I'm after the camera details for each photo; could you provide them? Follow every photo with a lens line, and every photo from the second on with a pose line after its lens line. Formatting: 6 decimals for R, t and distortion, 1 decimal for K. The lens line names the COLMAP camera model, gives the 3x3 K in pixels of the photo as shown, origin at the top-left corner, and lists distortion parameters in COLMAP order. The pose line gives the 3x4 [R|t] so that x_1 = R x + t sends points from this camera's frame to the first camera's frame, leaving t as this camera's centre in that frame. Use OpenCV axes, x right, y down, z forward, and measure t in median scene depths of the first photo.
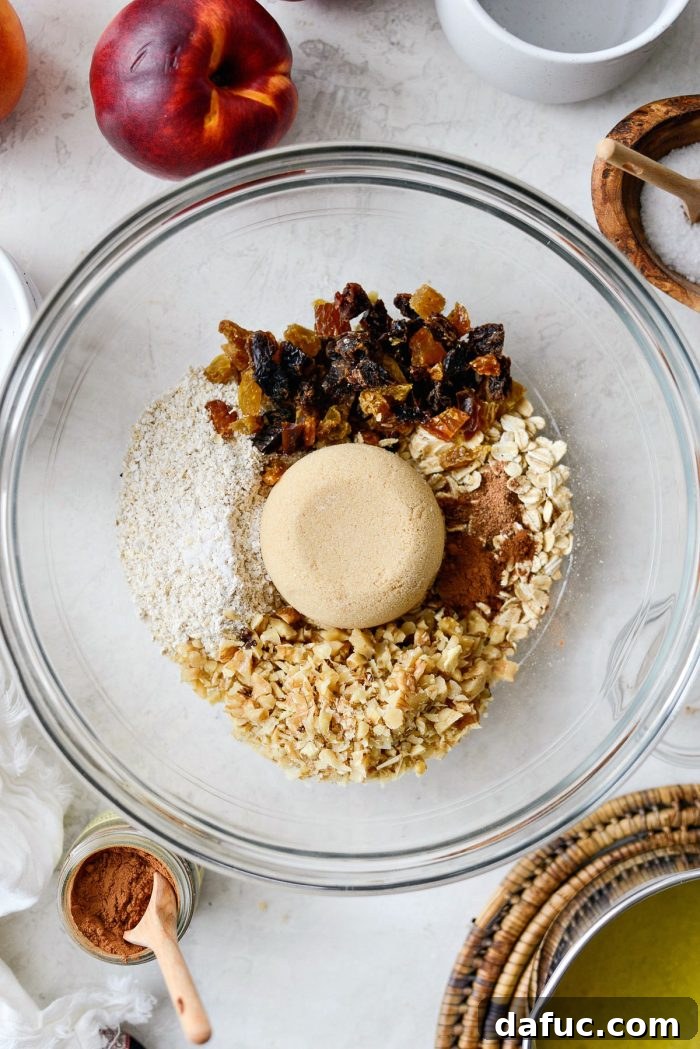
lens RADIAL K [[1908.2, 0, 349.7], [0, 1908.2, 524.5], [0, 0, 1]] dist [0.045781, 0.000000]
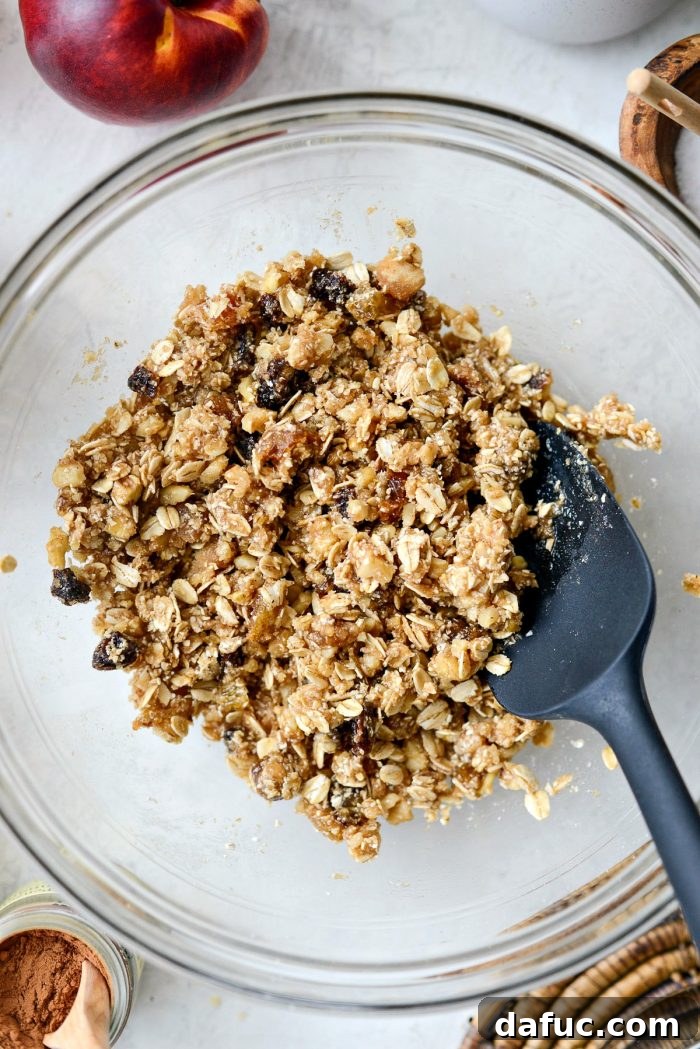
lens RADIAL K [[1908.2, 0, 350.4], [0, 1908.2, 524.7], [0, 0, 1]] dist [0.045781, 0.000000]
pose [[0.999647, 0.008972, 0.025011, -0.010765], [-0.007932, 0.999113, -0.041351, 0.029527], [-0.025359, 0.041138, 0.998832, 0.177021]]
